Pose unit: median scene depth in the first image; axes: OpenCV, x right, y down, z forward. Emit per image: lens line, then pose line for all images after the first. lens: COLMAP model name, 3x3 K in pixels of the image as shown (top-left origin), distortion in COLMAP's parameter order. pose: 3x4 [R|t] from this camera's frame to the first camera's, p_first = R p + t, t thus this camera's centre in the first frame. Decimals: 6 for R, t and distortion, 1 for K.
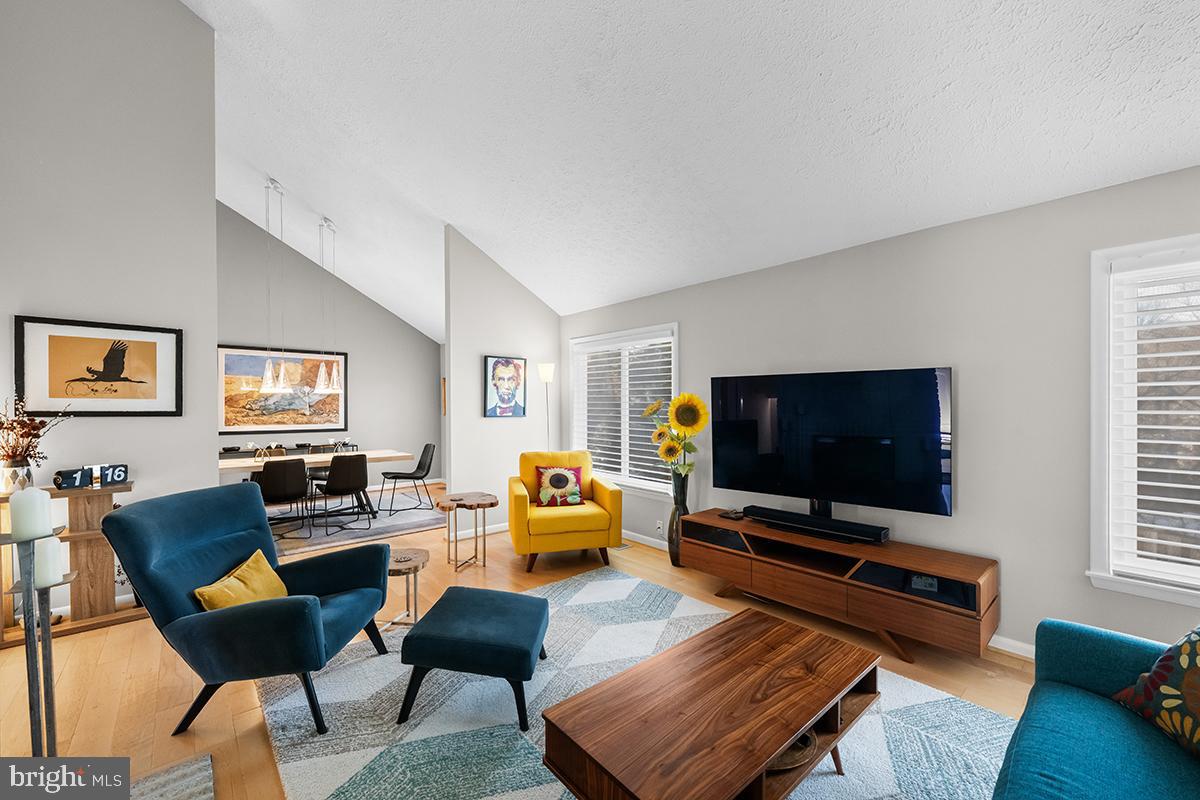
lens RADIAL K [[485.3, 0, 604.3], [0, 485.3, 404.6], [0, 0, 1]] dist [0.000885, 0.000285]
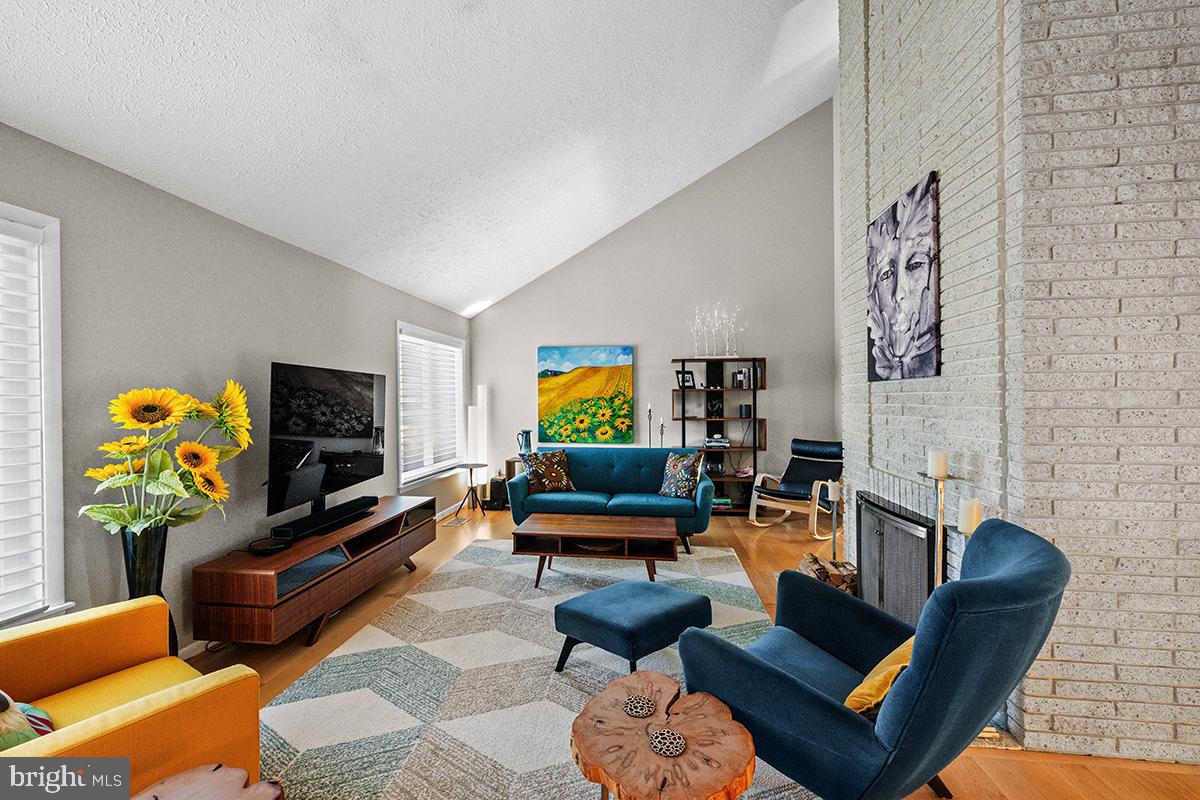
lens RADIAL K [[485.3, 0, 592.2], [0, 485.3, 399.9], [0, 0, 1]] dist [0.000885, 0.000285]
pose [[-0.658074, 0.003405, 0.752945, -0.443912], [0.006817, 0.999976, 0.001436, 0.001335], [-0.752922, 0.006078, -0.658082, 0.796305]]
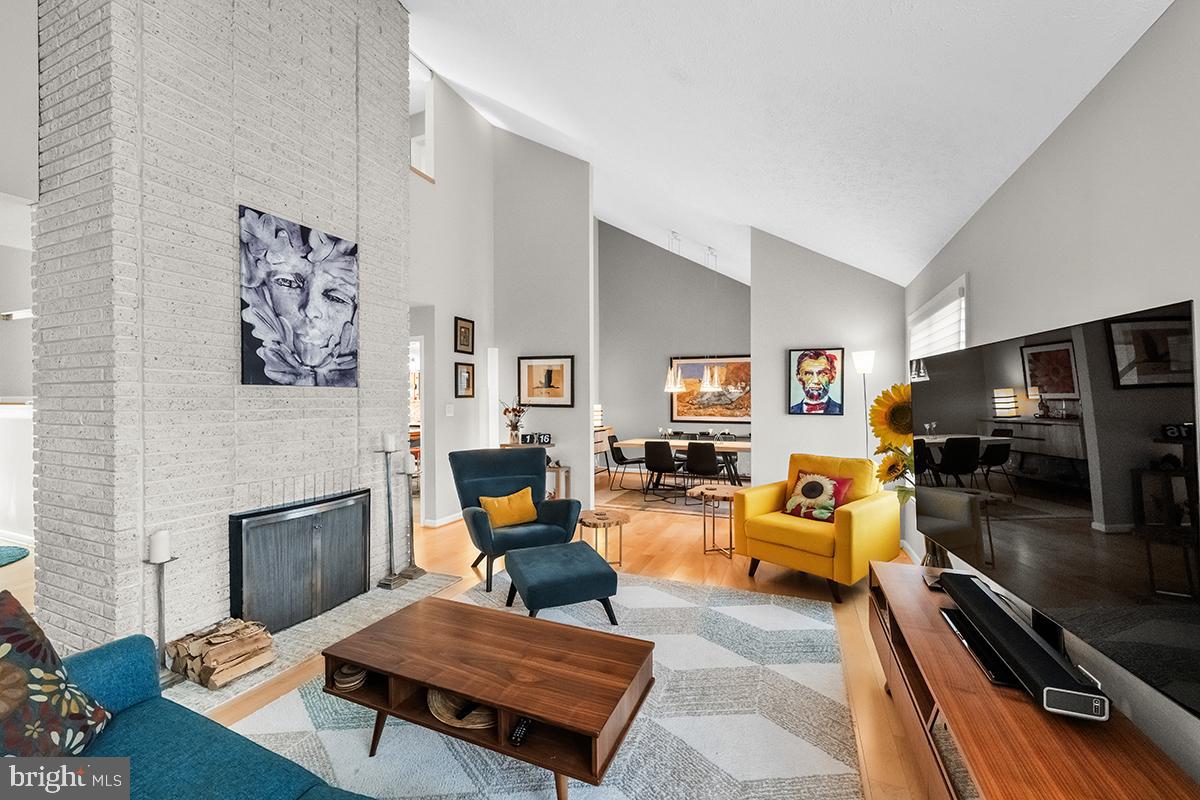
lens RADIAL K [[485.3, 0, 590.4], [0, 485.3, 402.4], [0, 0, 1]] dist [0.000885, 0.000285]
pose [[0.426912, 0.005017, -0.904279, 0.446116], [-0.001125, 0.999987, 0.005017, -0.001545], [0.904292, -0.001125, 0.426912, 0.237289]]
